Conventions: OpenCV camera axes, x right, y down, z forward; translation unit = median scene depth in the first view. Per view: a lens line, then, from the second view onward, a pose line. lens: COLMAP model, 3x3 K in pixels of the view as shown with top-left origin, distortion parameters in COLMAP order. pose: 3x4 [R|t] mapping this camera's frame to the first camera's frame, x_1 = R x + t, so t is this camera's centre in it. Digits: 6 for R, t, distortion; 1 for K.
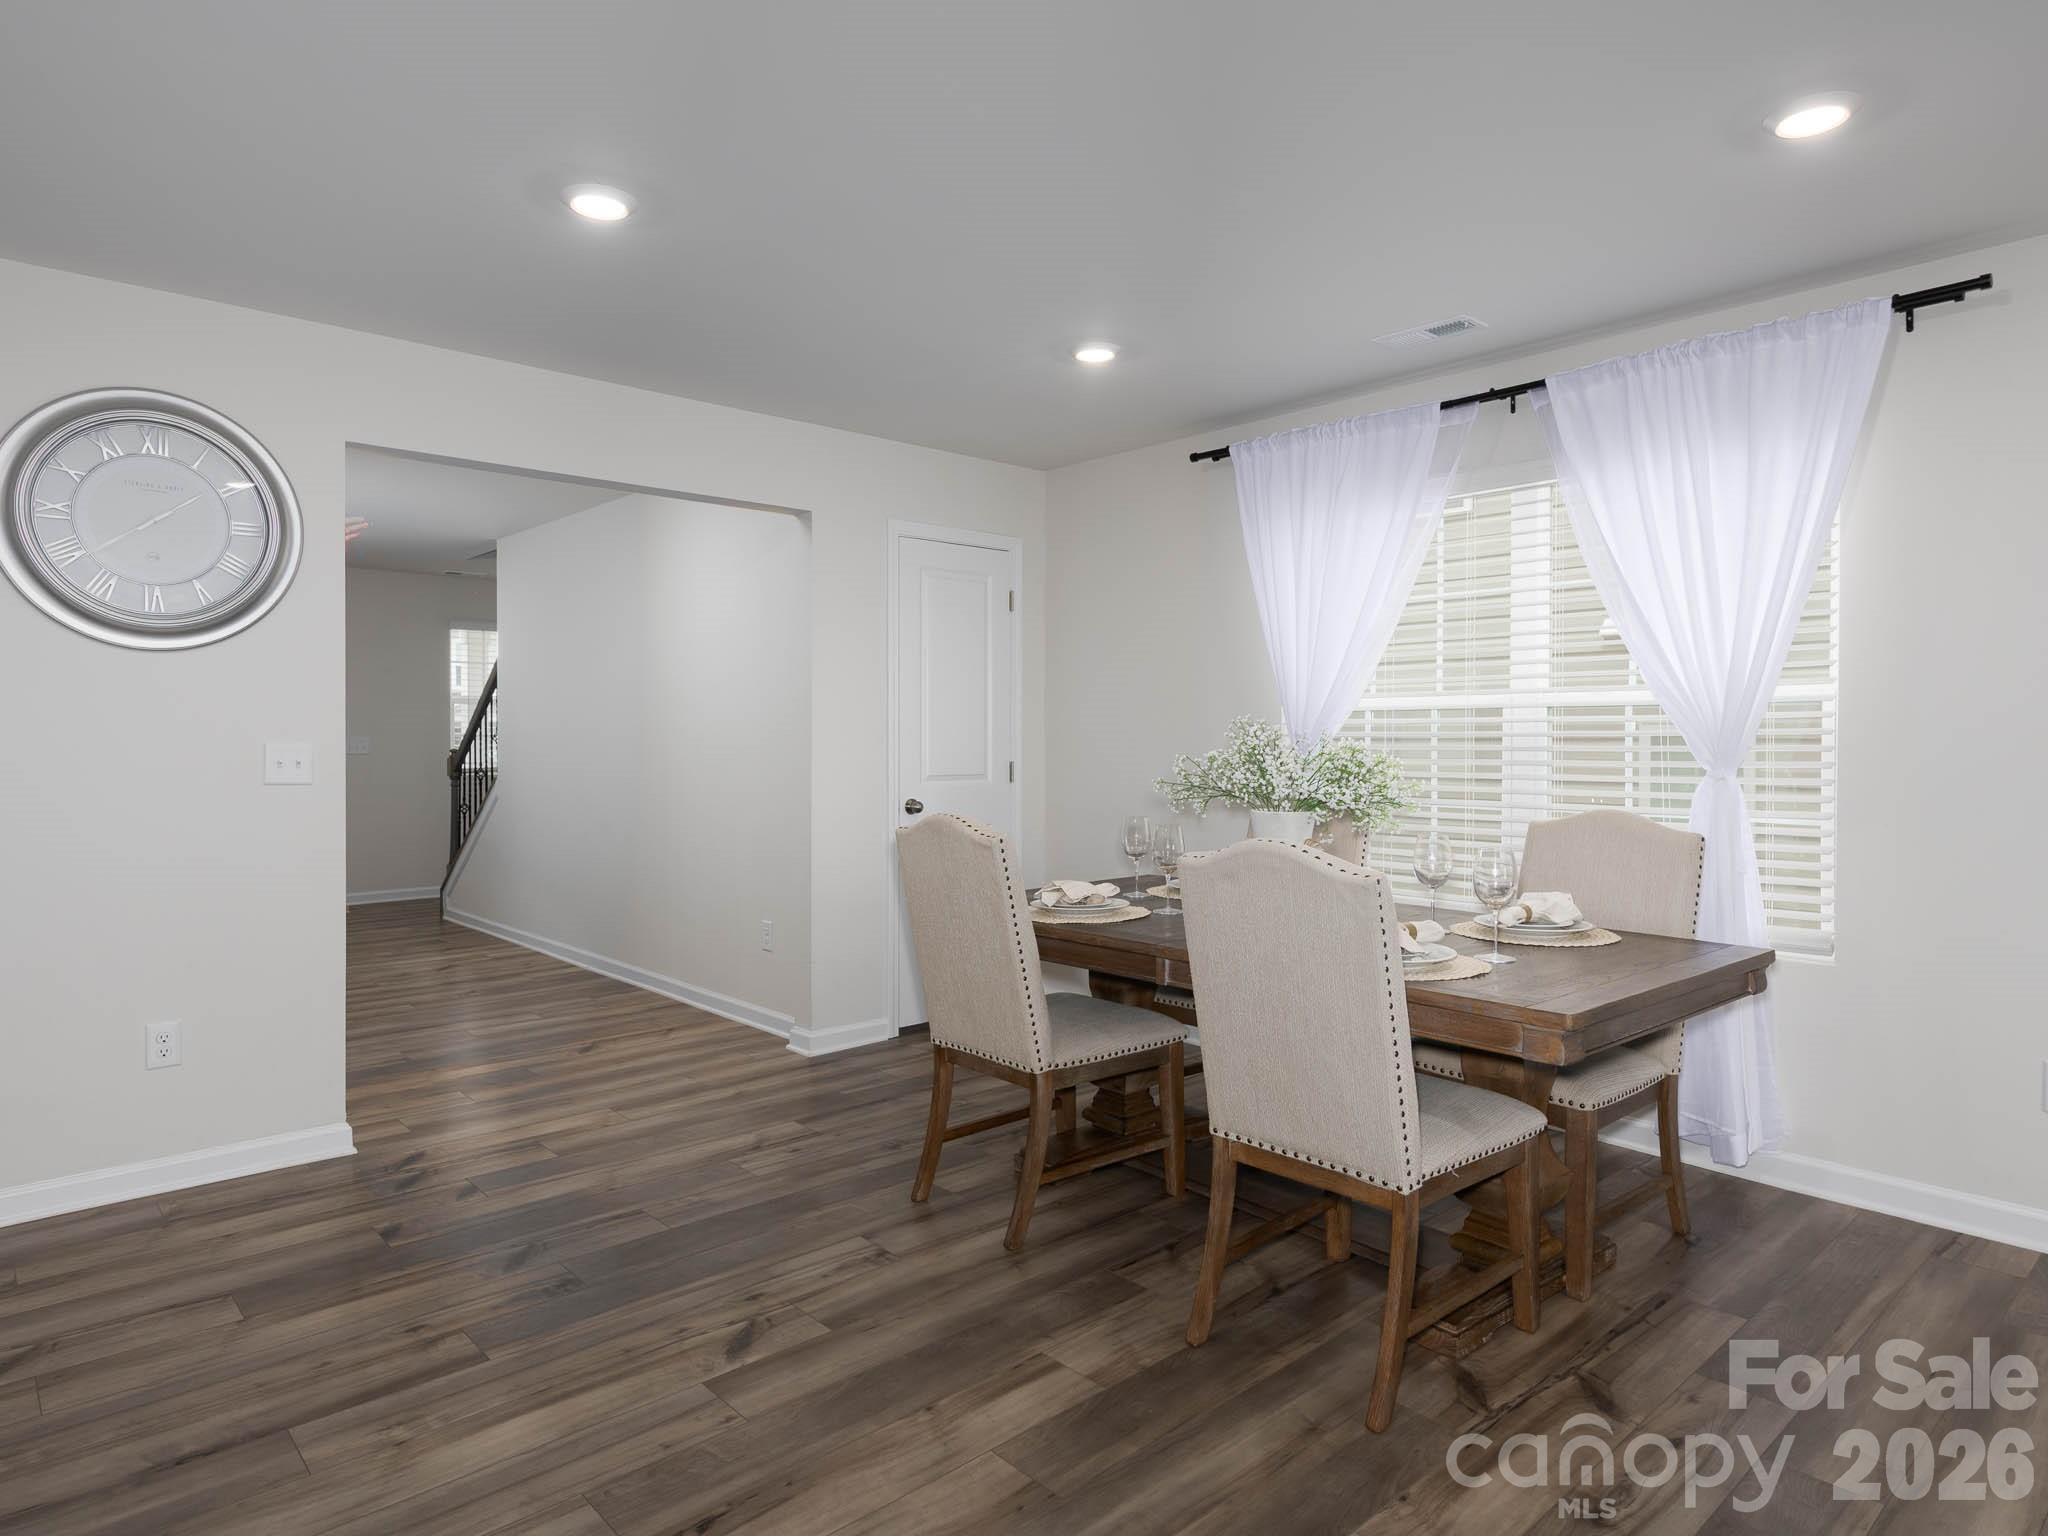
lens RADIAL K [[1211.6, 0, 1024.7], [0, 1211.6, 745.3], [0, 0, 1]] dist [0.026396, -0.015967]
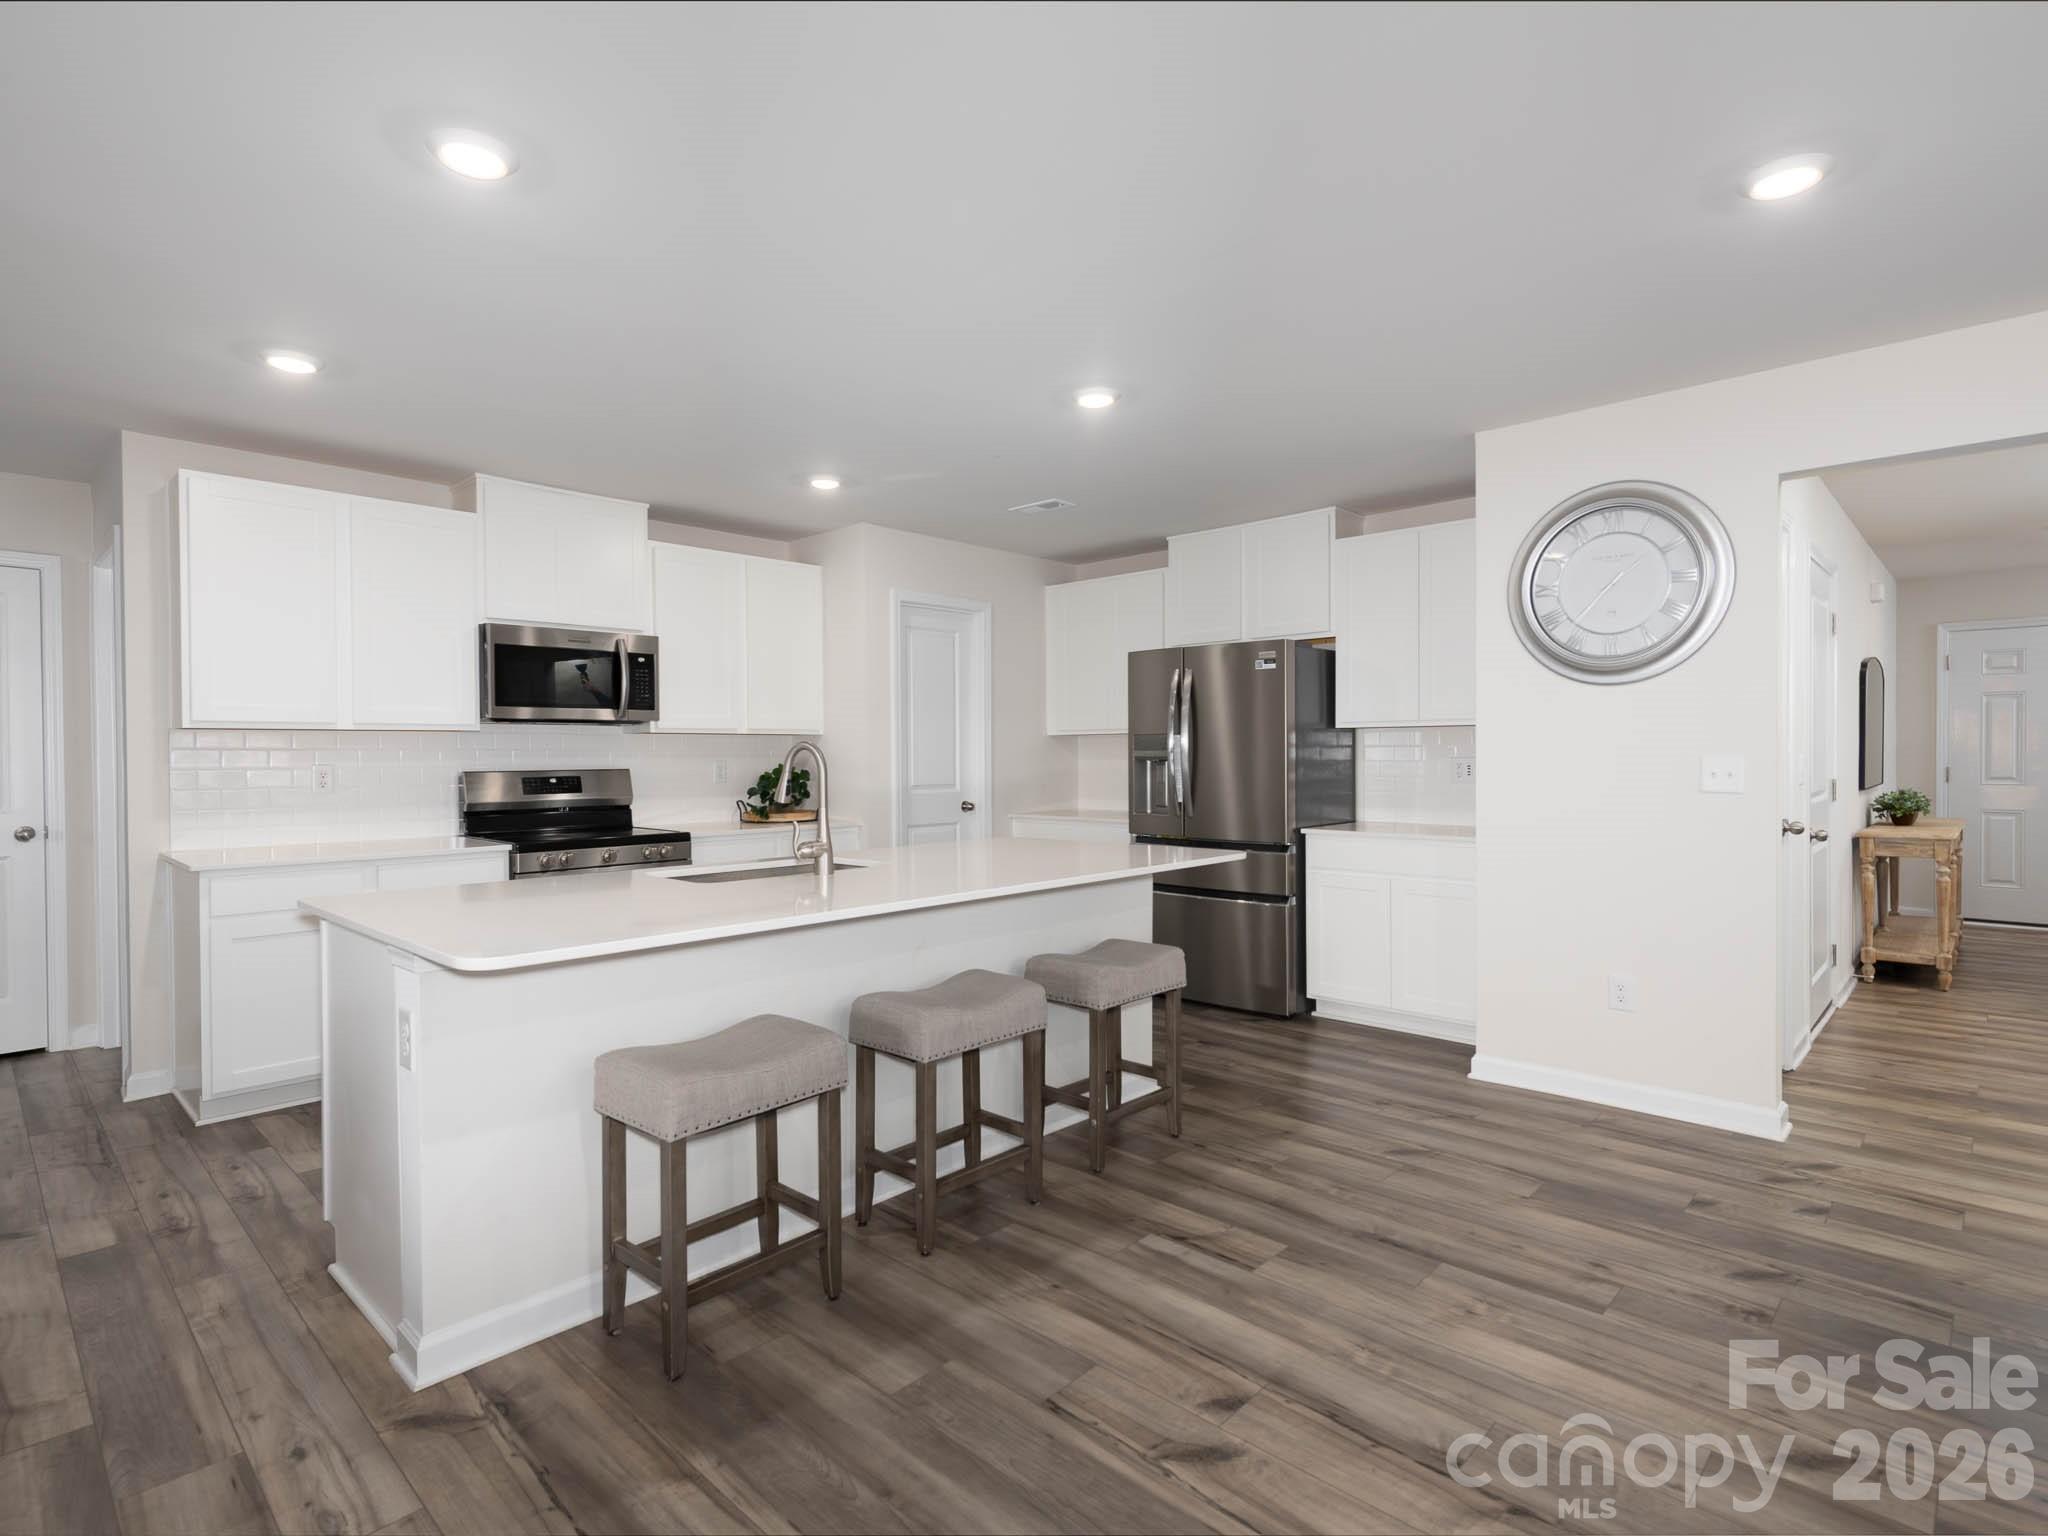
lens RADIAL K [[1035.8, 0, 1017.7], [0, 1035.8, 766.7], [0, 0, 1]] dist [0.000073, 0.000191]
pose [[0.063903, 0.007308, -0.997929, 0.339418], [-0.002472, 0.999971, 0.007164, 0.003020], [0.997953, 0.002009, 0.063919, 0.307983]]
